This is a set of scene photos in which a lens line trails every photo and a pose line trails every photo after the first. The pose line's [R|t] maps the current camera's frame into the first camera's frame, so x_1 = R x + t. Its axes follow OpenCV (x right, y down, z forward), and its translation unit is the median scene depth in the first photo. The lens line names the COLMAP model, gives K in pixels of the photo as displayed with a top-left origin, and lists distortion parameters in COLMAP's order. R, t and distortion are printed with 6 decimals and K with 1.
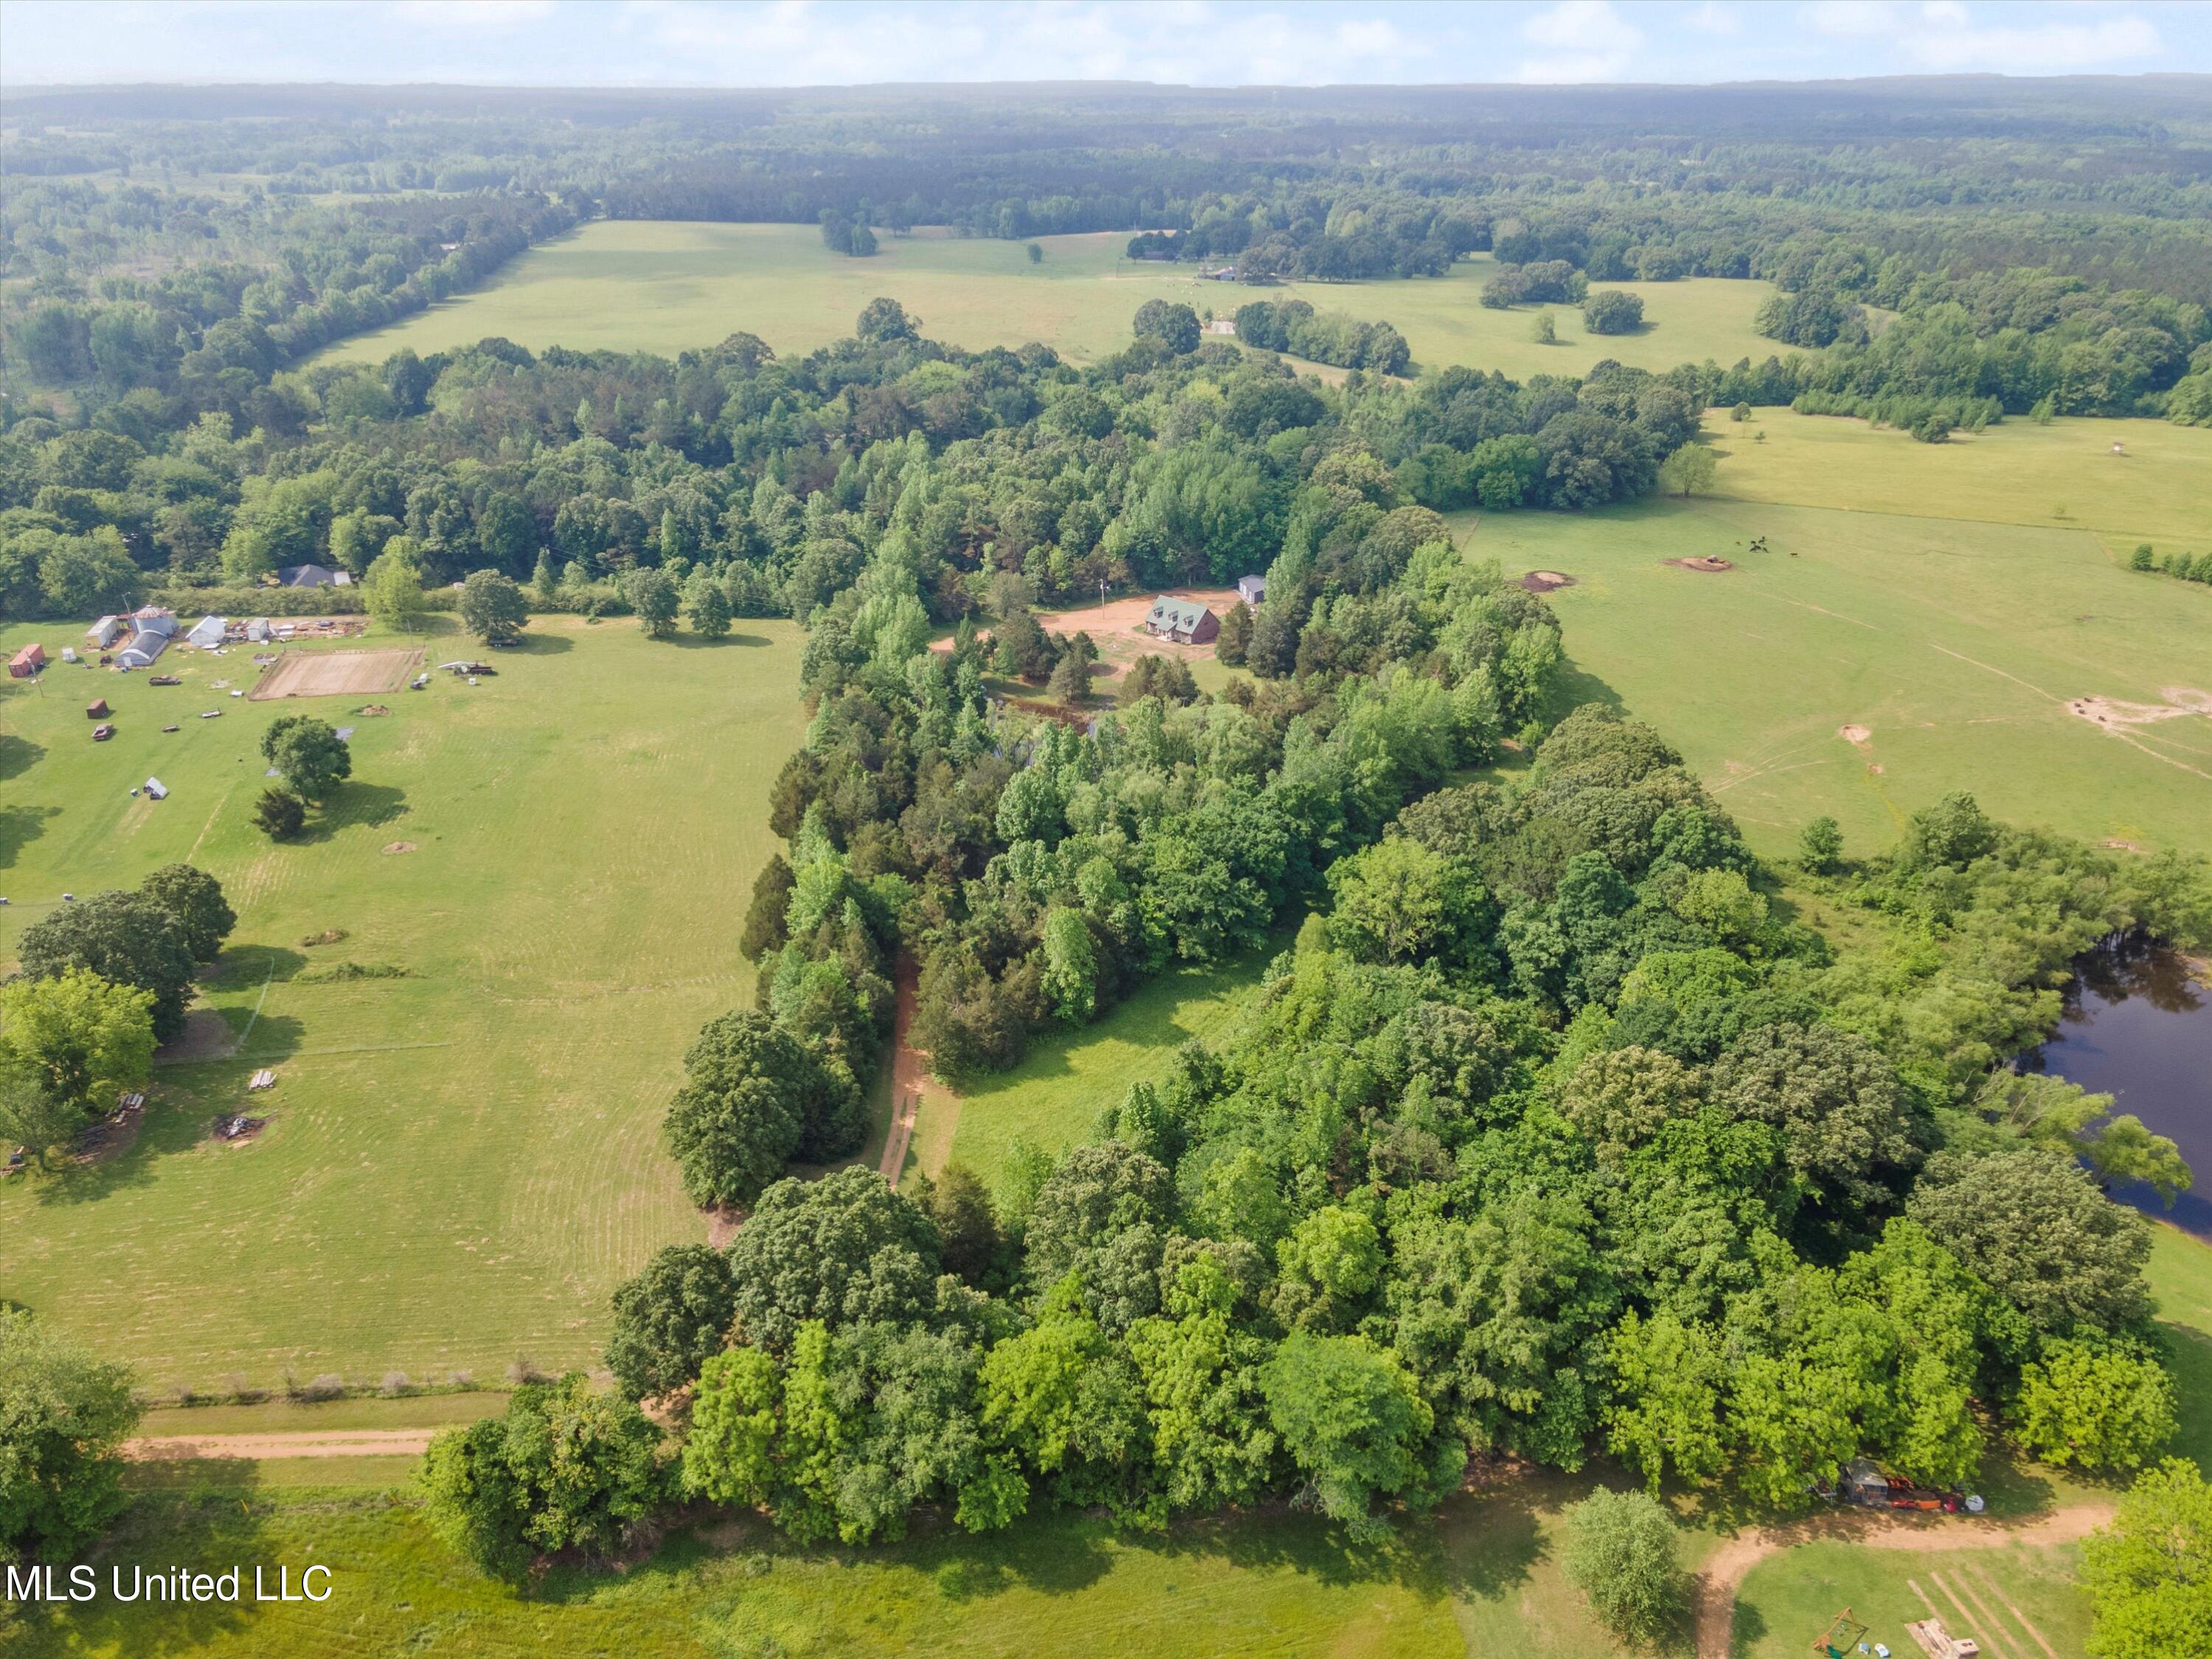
lens RADIAL K [[1601.4, 0, 1106.0], [0, 1601.4, 829.5], [0, 0, 1]] dist [0.042876, 0.001713]
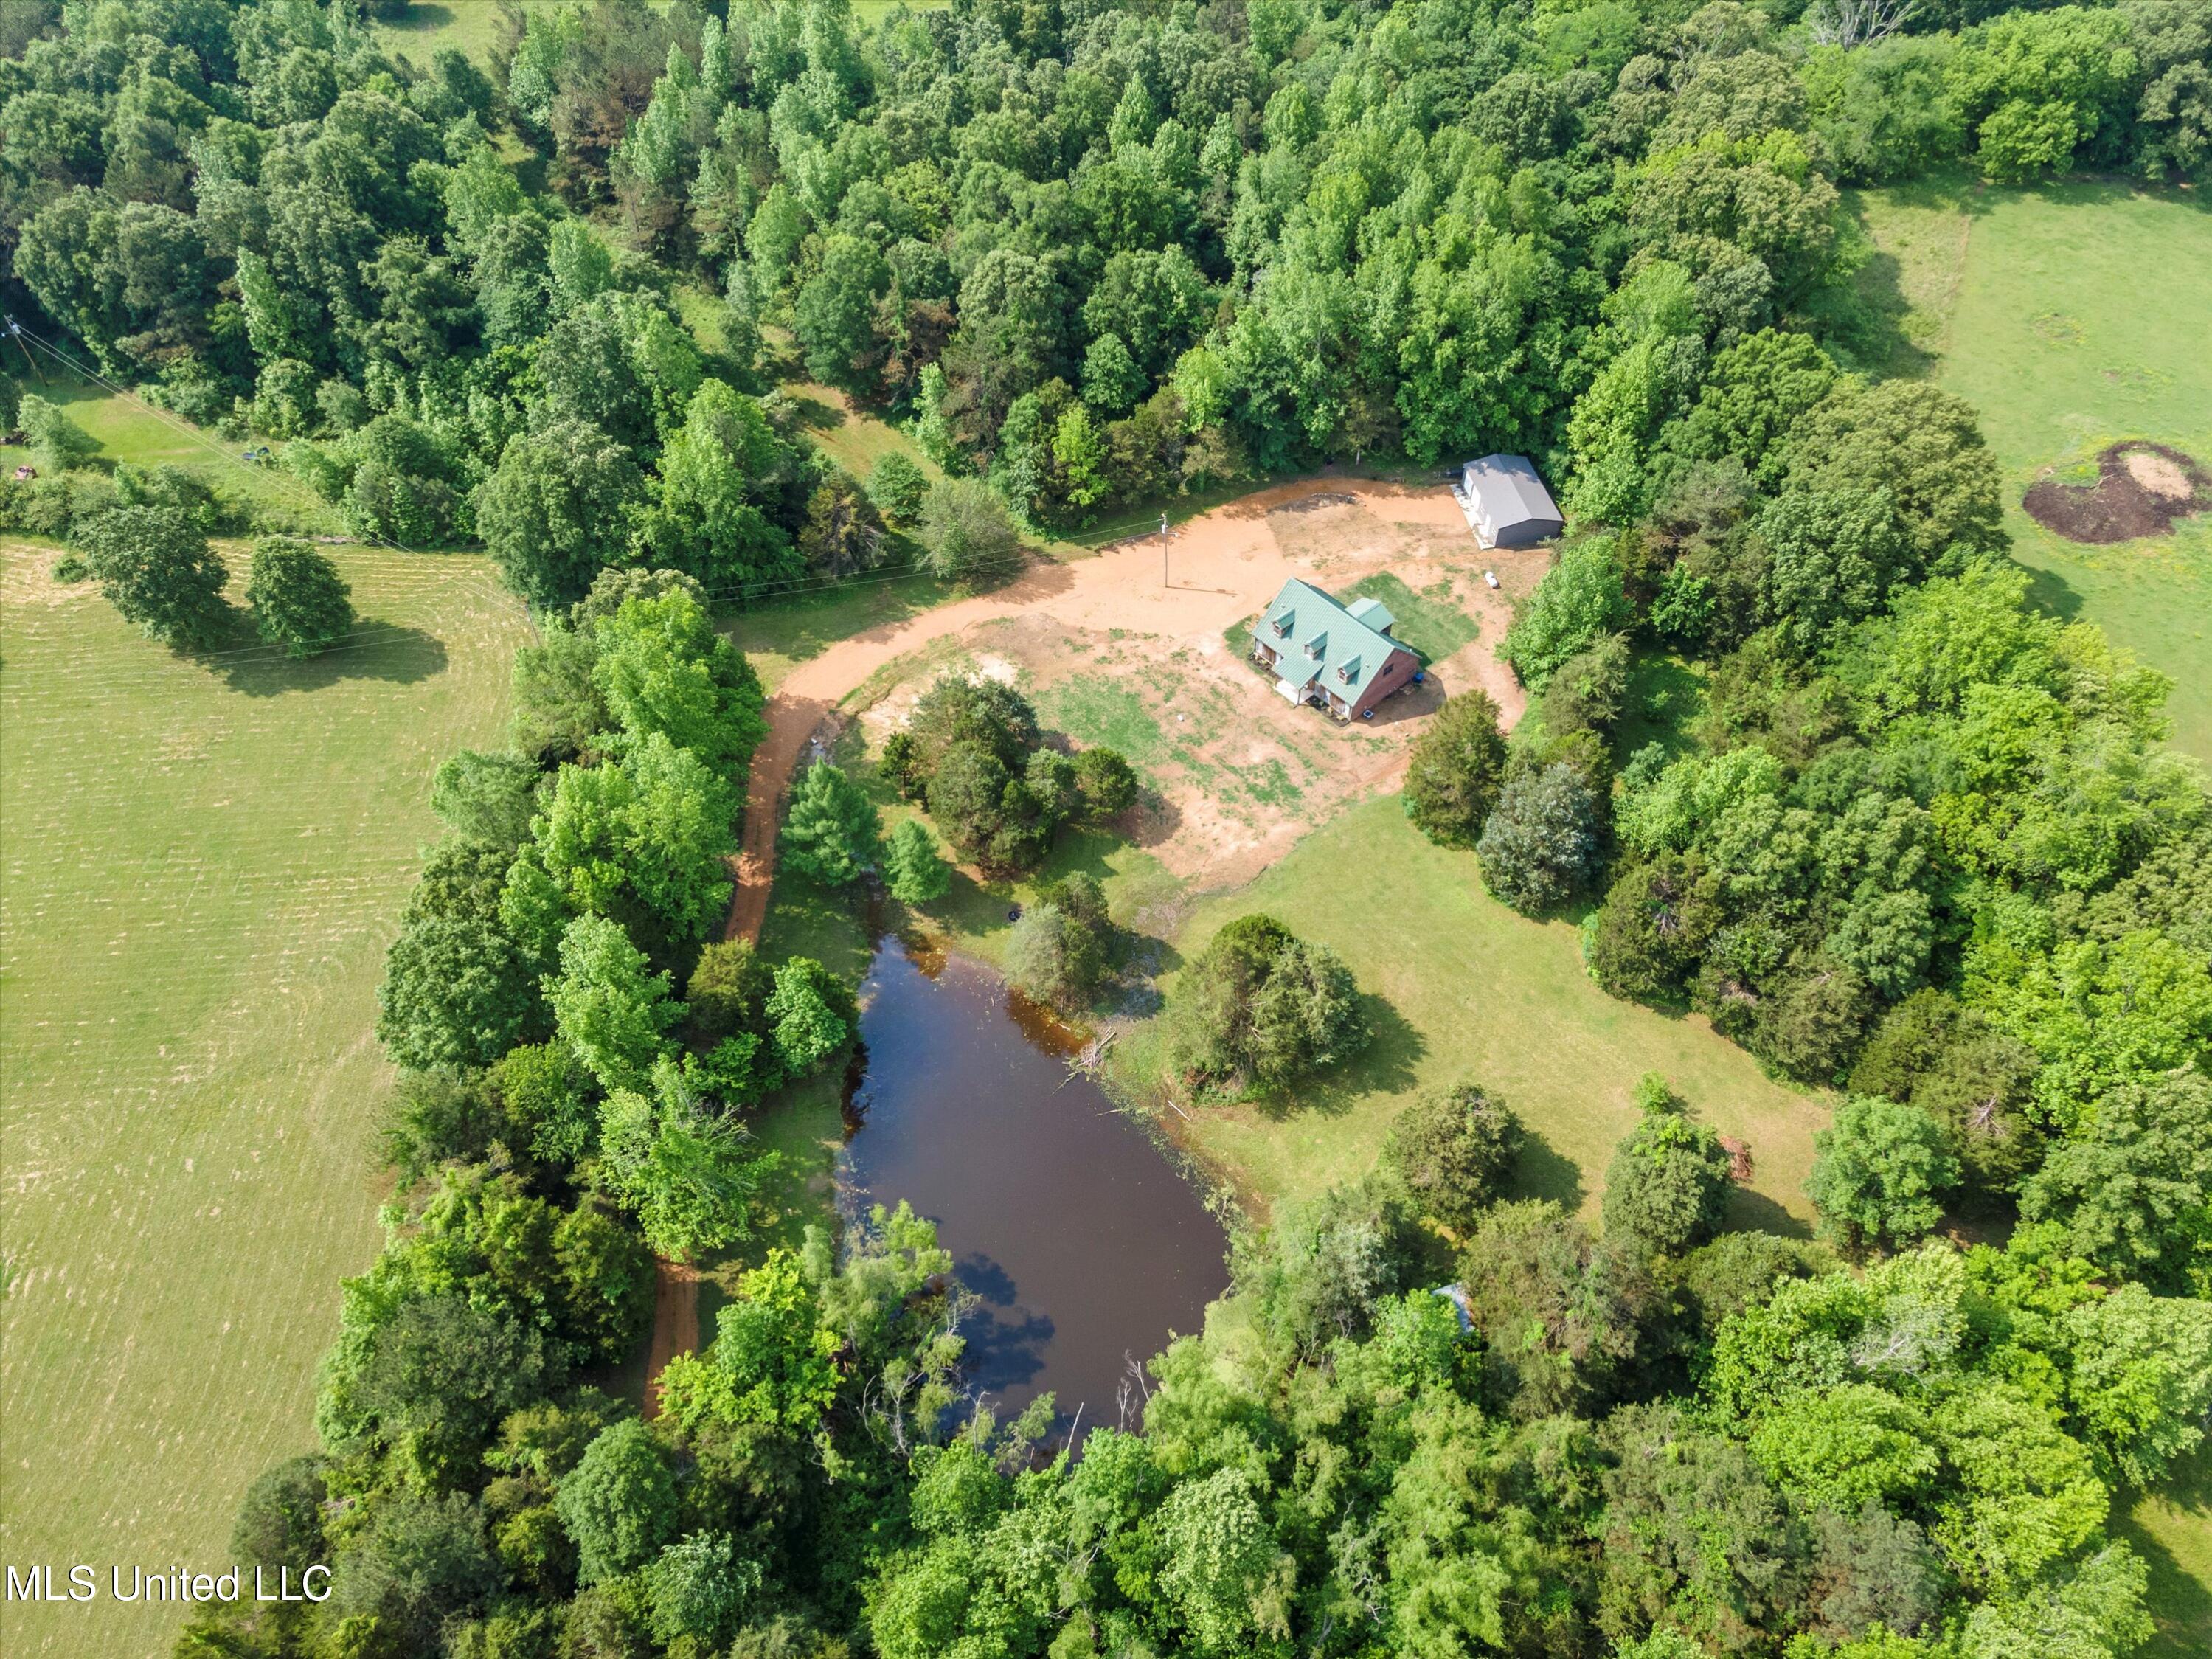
lens RADIAL K [[1601.4, 0, 1106.0], [0, 1601.4, 829.5], [0, 0, 1]] dist [0.042876, 0.001713]
pose [[0.997202, 0.056433, -0.049022, 0.007682], [-0.031986, 0.914859, 0.402504, -0.244980], [0.067563, -0.399810, 0.914105, 0.524621]]
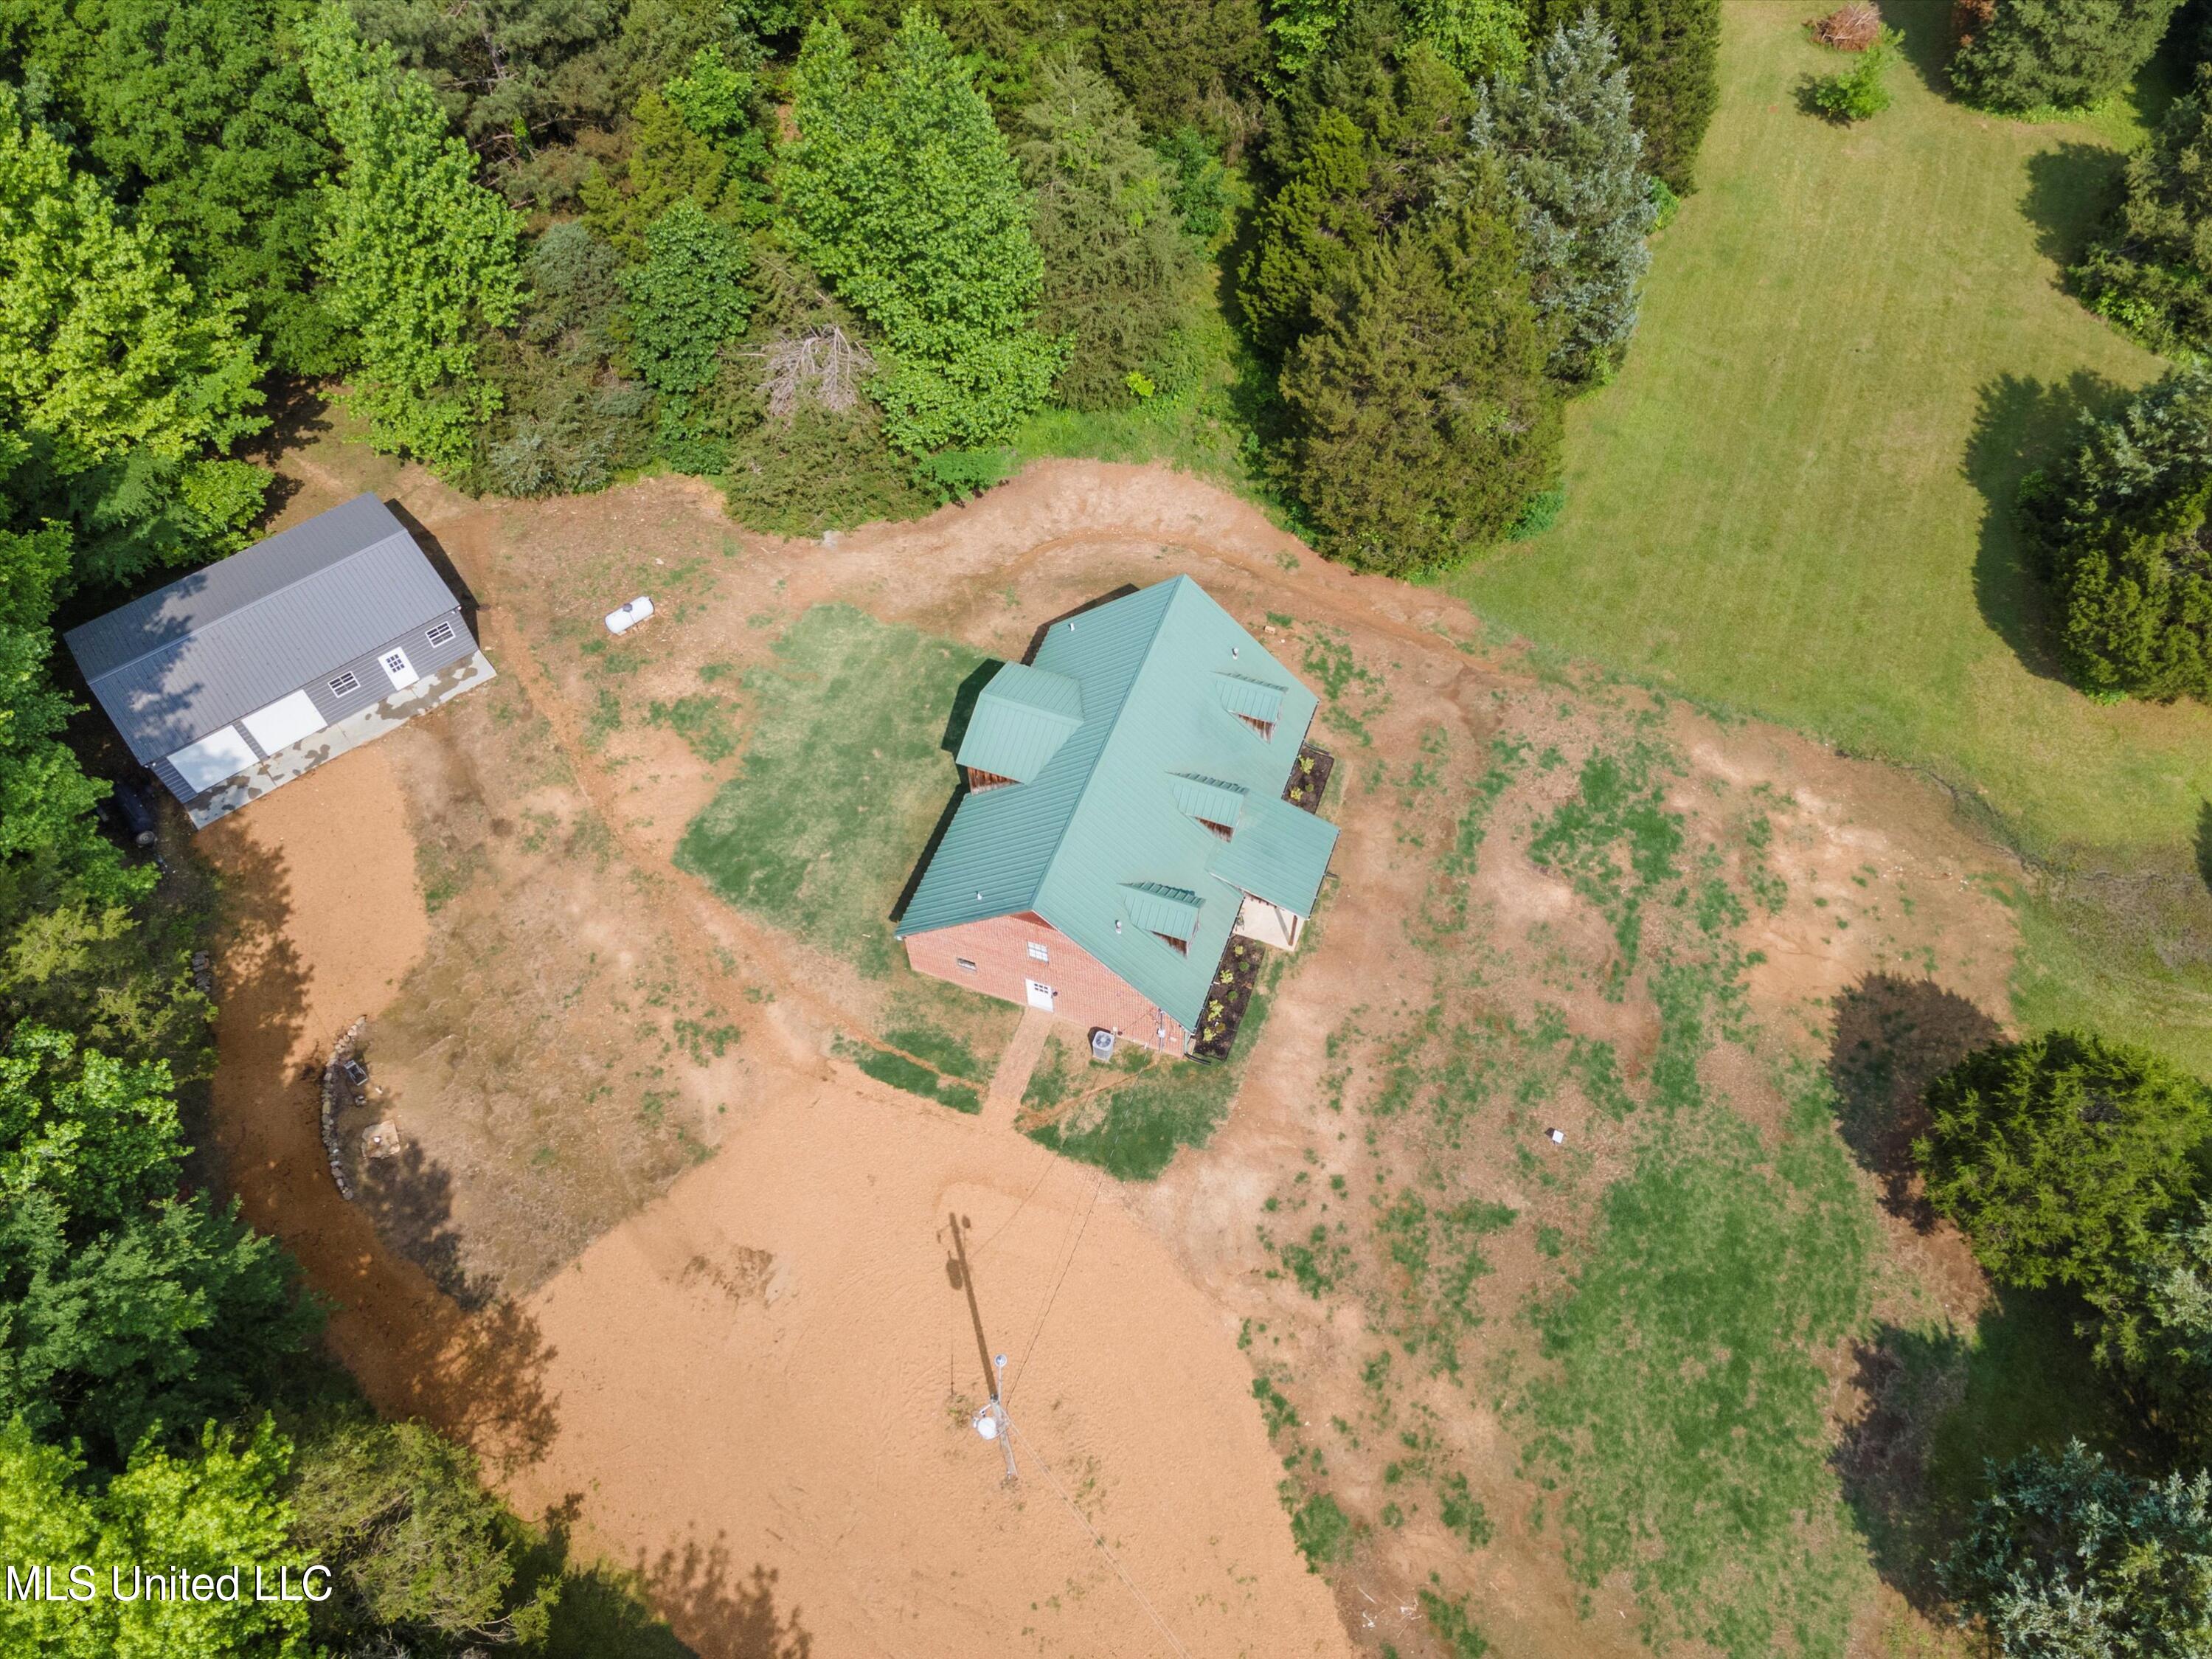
lens RADIAL K [[1583.7, 0, 1106.0], [0, 1583.7, 829.5], [0, 0, 1]] dist [-0.005516, 0.074064]
pose [[-0.396472, -0.779145, 0.485535, -0.023723], [0.411850, 0.321719, 0.852570, -0.239602], [-0.820482, 0.537987, 0.193338, 0.908204]]
